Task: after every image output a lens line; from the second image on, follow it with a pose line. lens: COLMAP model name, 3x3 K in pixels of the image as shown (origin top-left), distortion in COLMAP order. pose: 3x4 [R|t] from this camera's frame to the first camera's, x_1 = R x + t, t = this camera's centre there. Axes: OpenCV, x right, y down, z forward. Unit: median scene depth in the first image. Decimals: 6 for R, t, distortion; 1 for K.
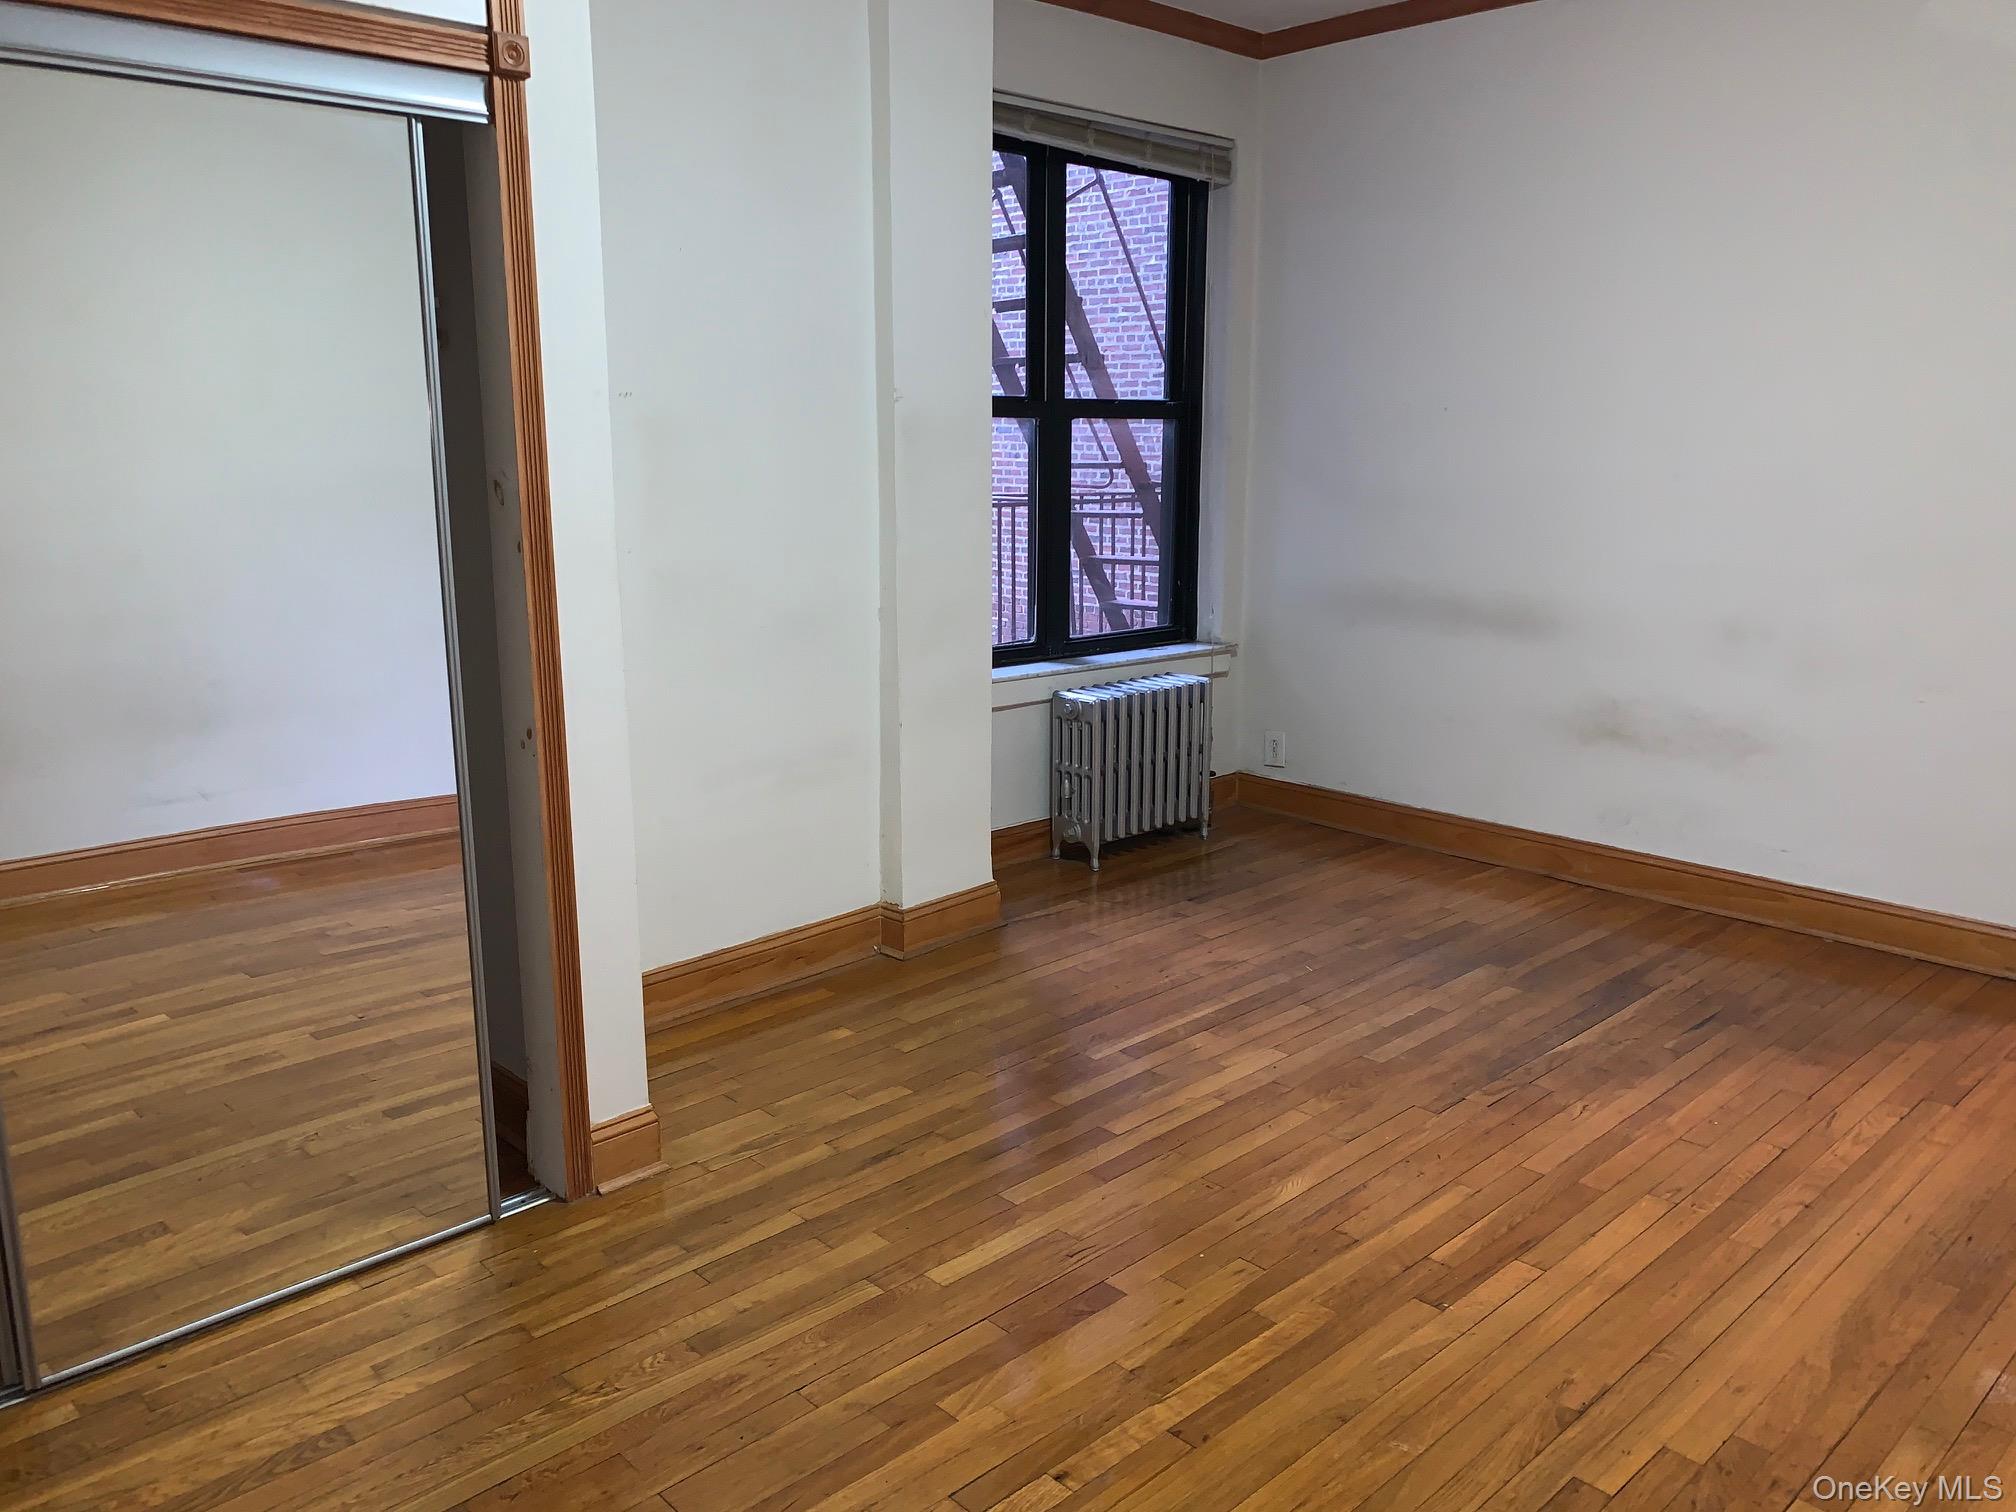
lens RADIAL K [[1536.6, 0, 1010.0], [0, 1536.6, 745.6], [0, 0, 1]] dist [0.072082, -0.100608]
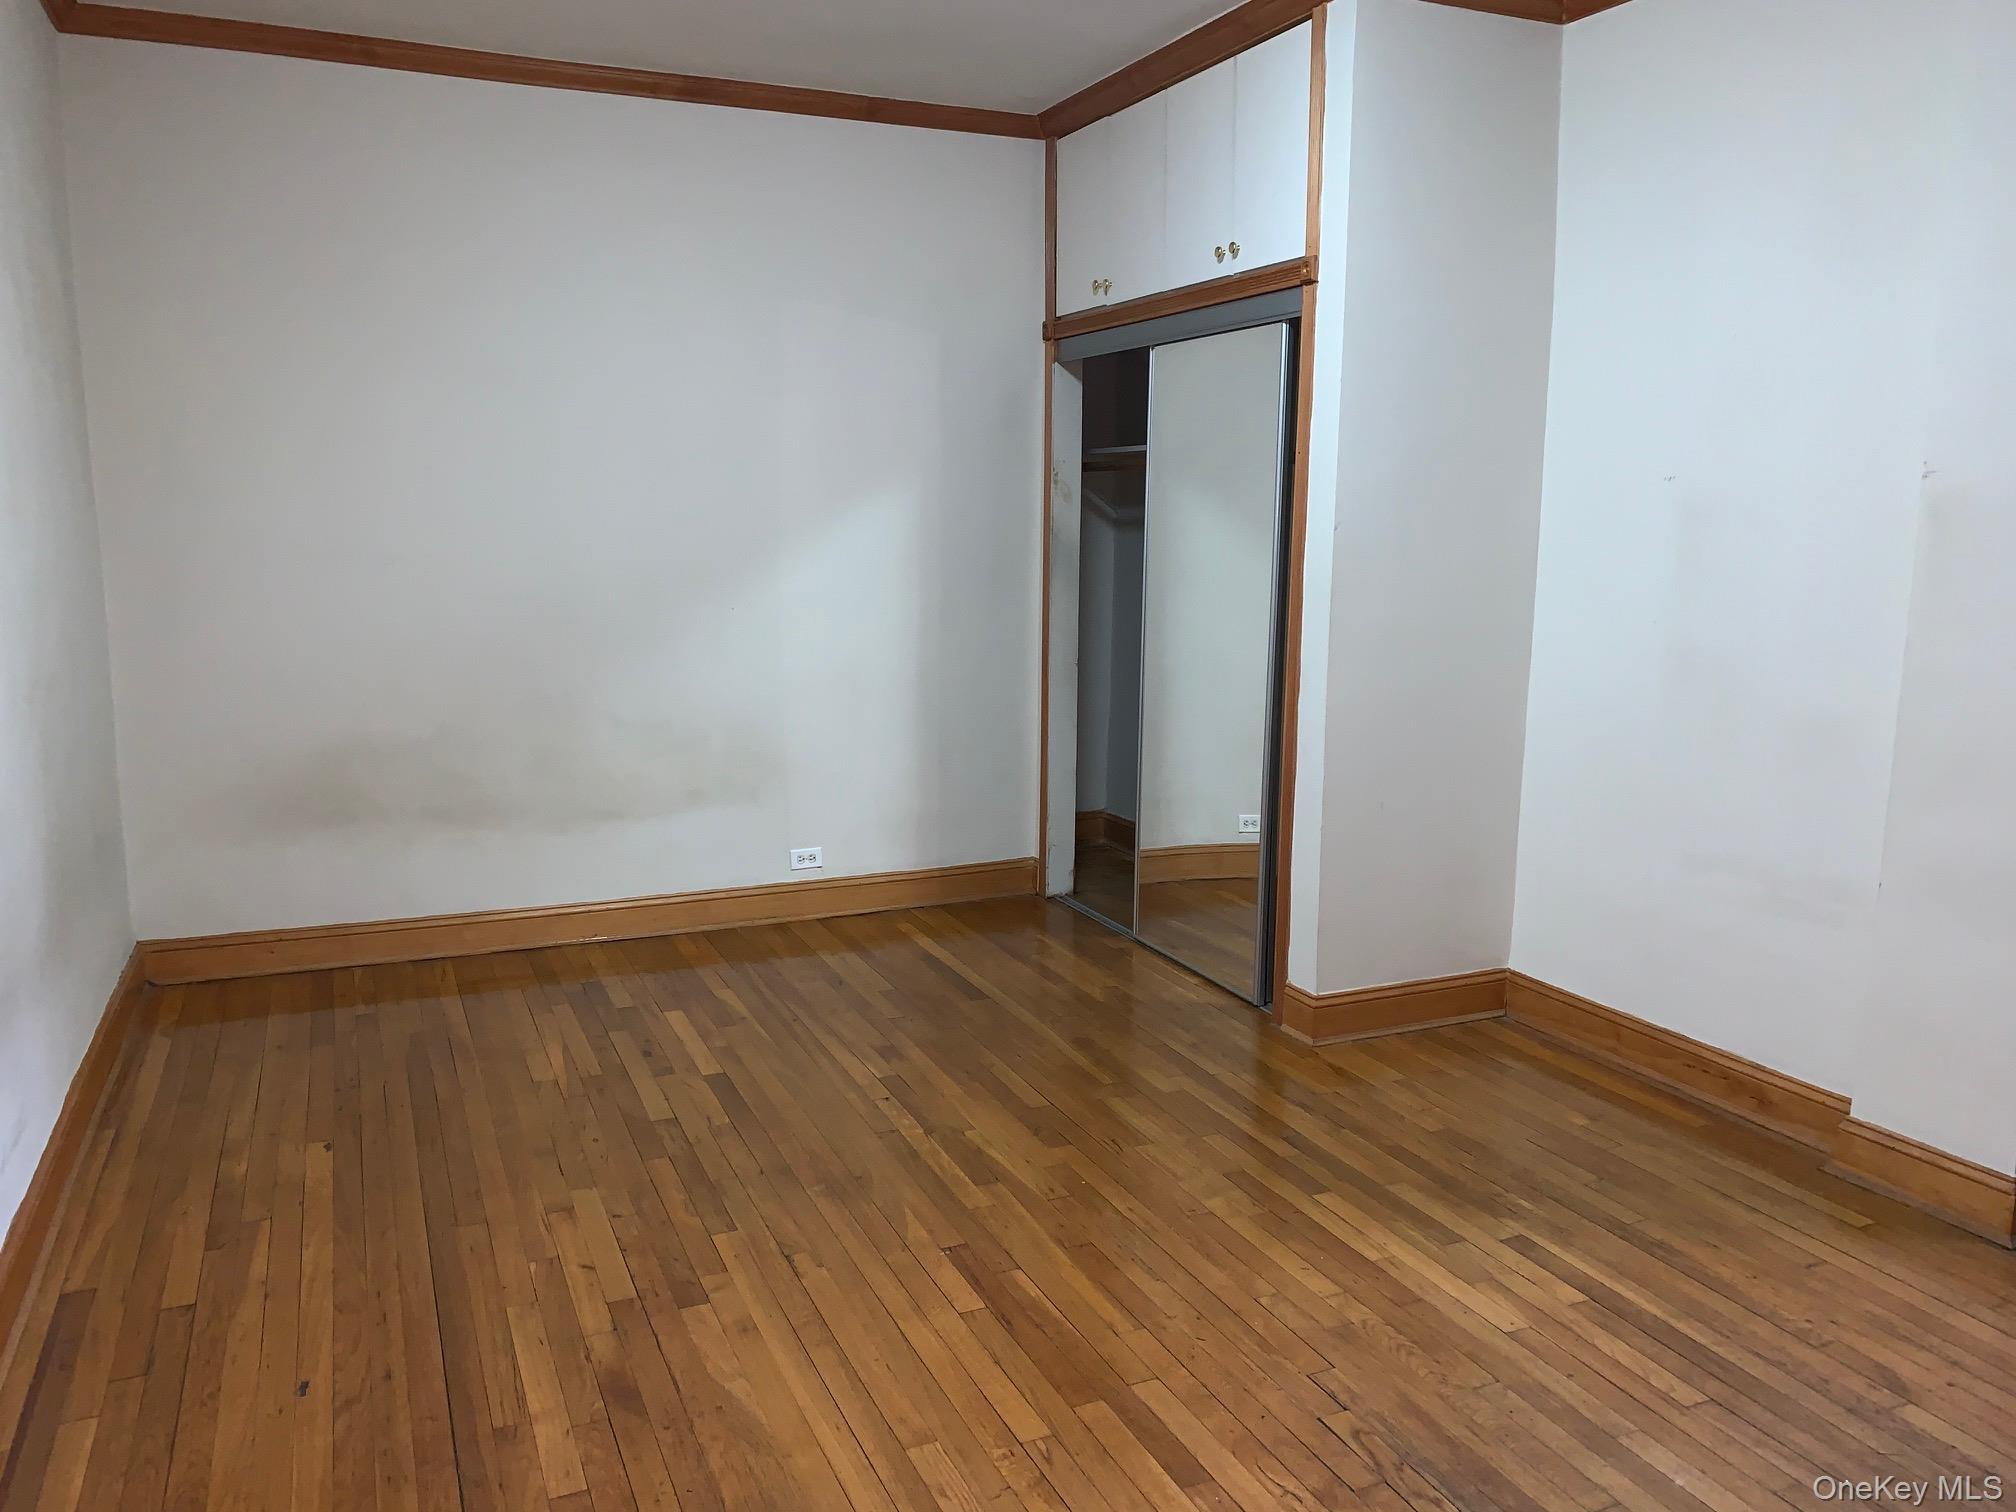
lens RADIAL K [[1536.6, 0, 1010.0], [0, 1536.6, 745.6], [0, 0, 1]] dist [0.072082, -0.100608]
pose [[-0.340806, 0.147087, -0.928556, 1.050792], [-0.200126, 0.953698, 0.224521, -0.221869], [0.918586, 0.262347, -0.295590, 1.051777]]
